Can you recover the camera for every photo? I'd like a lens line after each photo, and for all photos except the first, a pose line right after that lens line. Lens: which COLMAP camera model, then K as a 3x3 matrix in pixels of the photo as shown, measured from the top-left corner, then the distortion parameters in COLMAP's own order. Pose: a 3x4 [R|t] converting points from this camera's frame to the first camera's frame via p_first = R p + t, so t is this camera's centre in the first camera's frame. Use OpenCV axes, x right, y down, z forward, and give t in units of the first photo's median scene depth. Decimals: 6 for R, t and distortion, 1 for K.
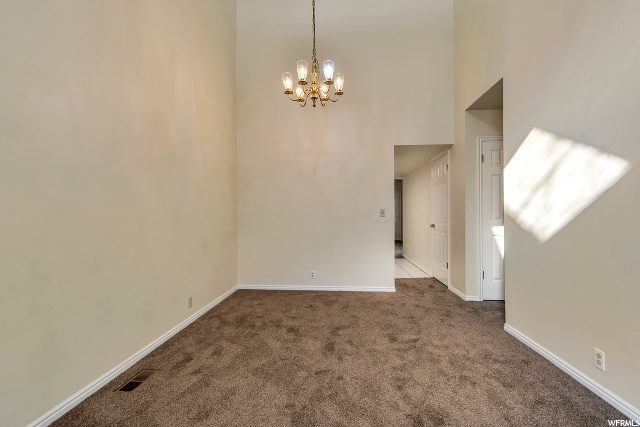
lens RADIAL K [[283.8, 0, 321.7], [0, 283.8, 212.3], [0, 0, 1]] dist [-0.000987, -0.000423]
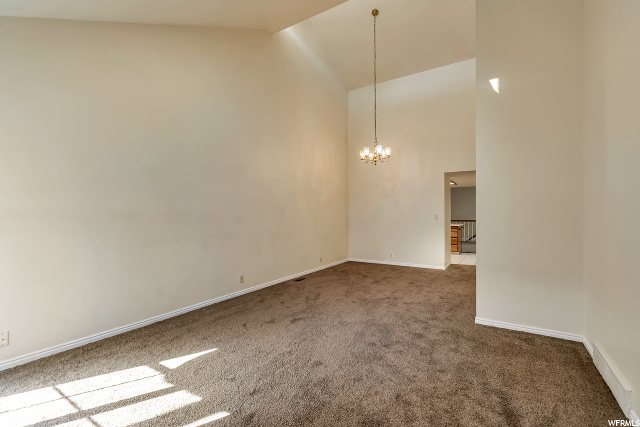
lens RADIAL K [[283.8, 0, 321.7], [0, 283.8, 212.3], [0, 0, 1]] dist [-0.000987, -0.000423]
pose [[0.881252, -0.004838, -0.472621, 0.395030], [0.007495, 0.999965, 0.003739, -0.035572], [0.472587, -0.006837, 0.881258, -0.633102]]
